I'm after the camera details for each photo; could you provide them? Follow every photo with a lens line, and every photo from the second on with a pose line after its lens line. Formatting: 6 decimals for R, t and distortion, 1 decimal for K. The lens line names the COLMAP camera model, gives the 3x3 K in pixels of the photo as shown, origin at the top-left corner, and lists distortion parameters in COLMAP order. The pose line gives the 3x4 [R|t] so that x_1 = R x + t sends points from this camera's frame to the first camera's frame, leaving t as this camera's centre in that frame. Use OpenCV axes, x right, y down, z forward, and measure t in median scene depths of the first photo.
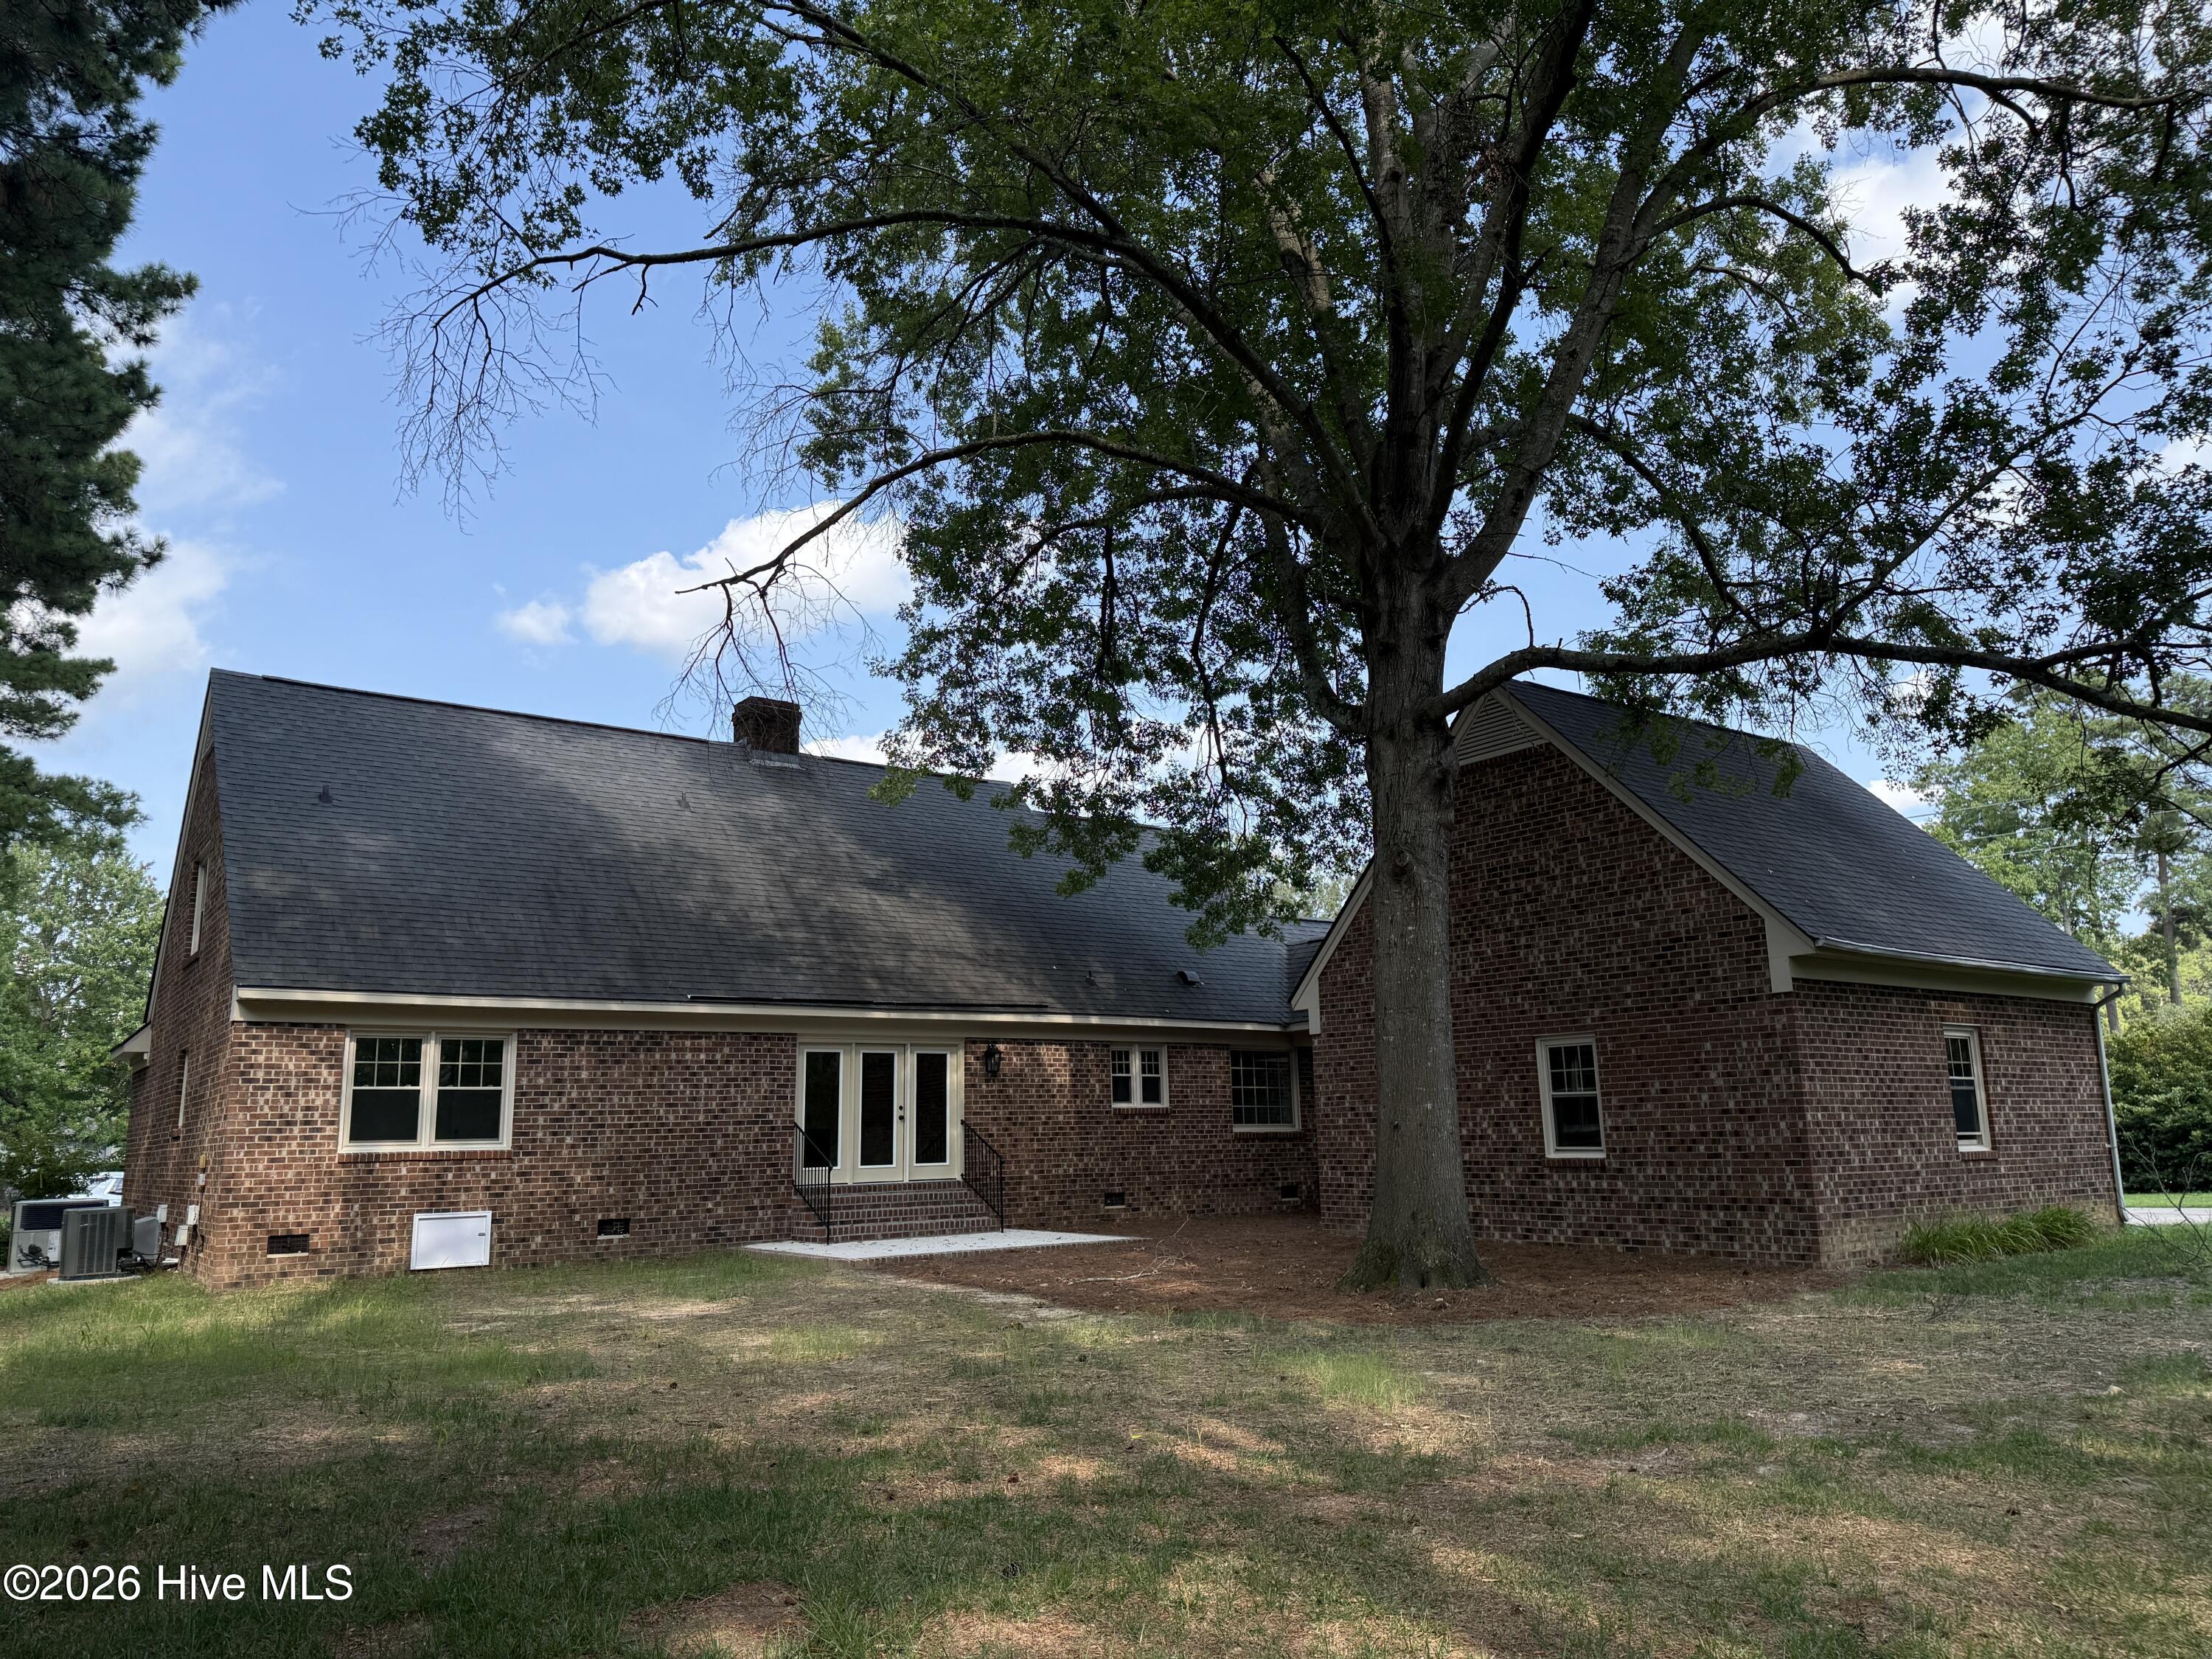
lens RADIAL K [[1582.3, 0, 1089.8], [0, 1582.3, 847.8], [0, 0, 1]] dist [0.040117, -0.024265]
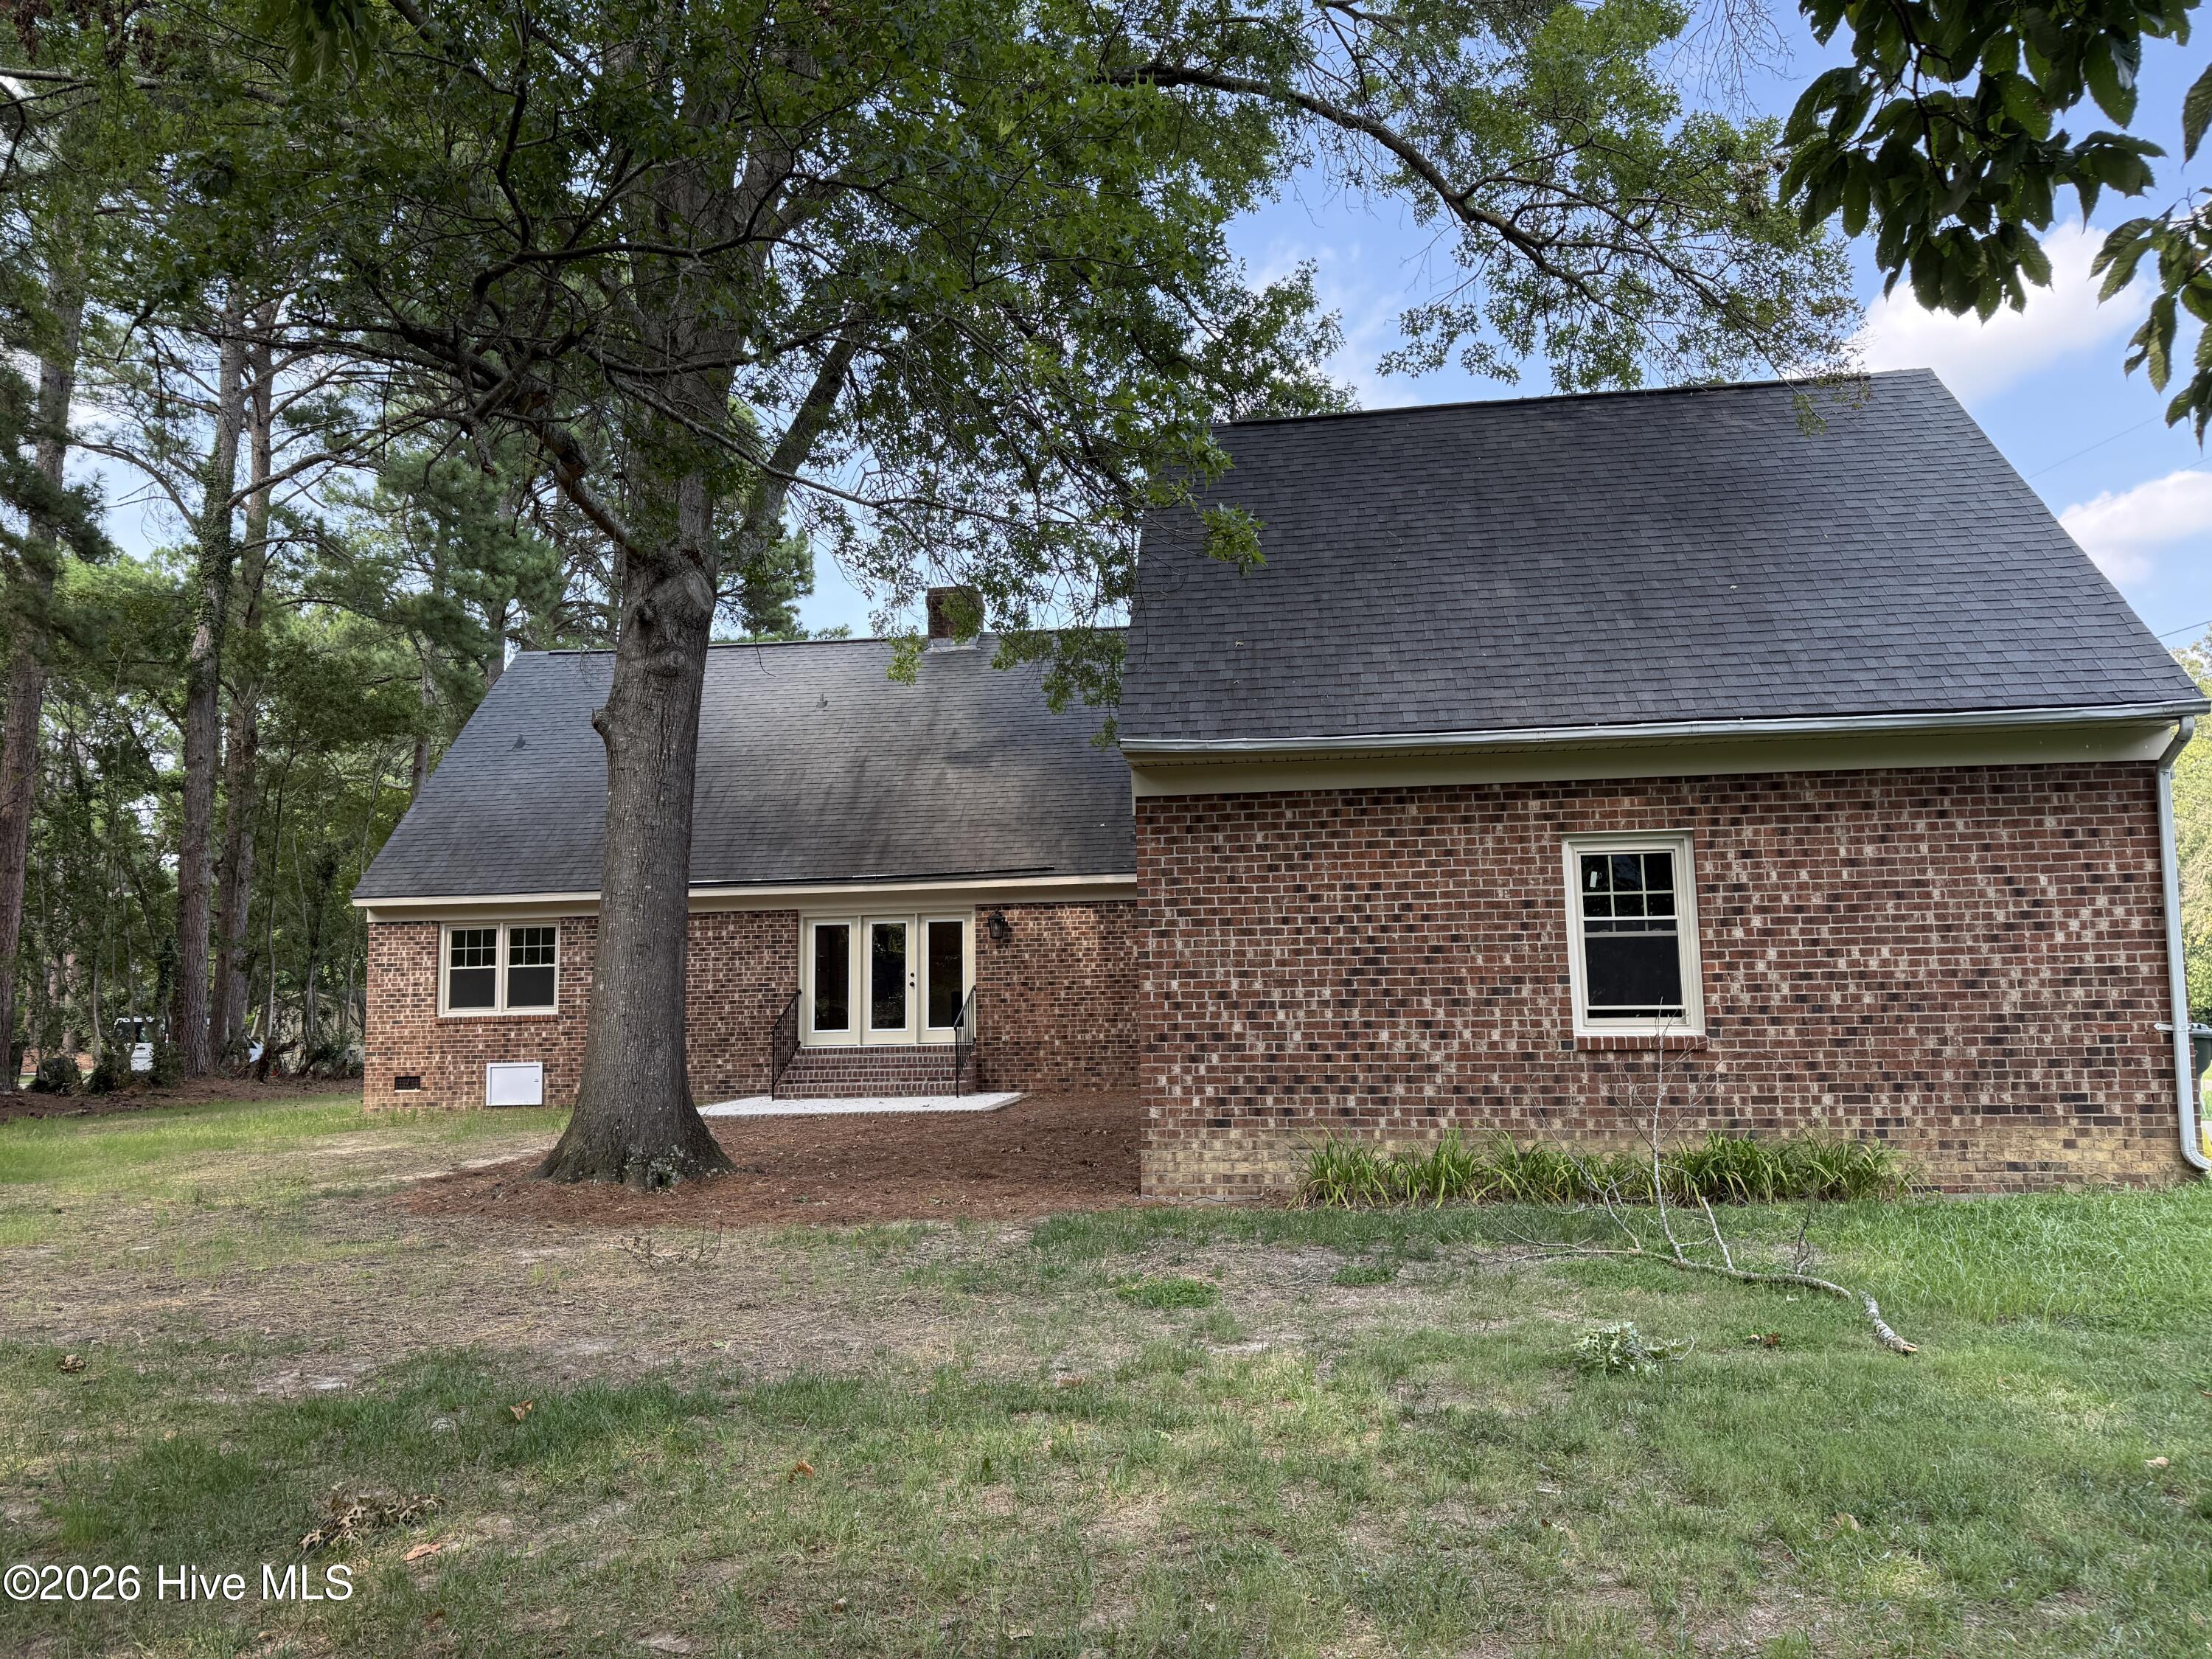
lens RADIAL K [[1537.8, 0, 1106.0], [0, 1537.8, 829.5], [0, 0, 1]] dist [0.100689, -0.000544]
pose [[0.719612, -0.073070, -0.690521, 0.834667], [0.128830, 0.991232, 0.029367, 0.067701], [0.682321, -0.110093, 0.722716, 0.440621]]
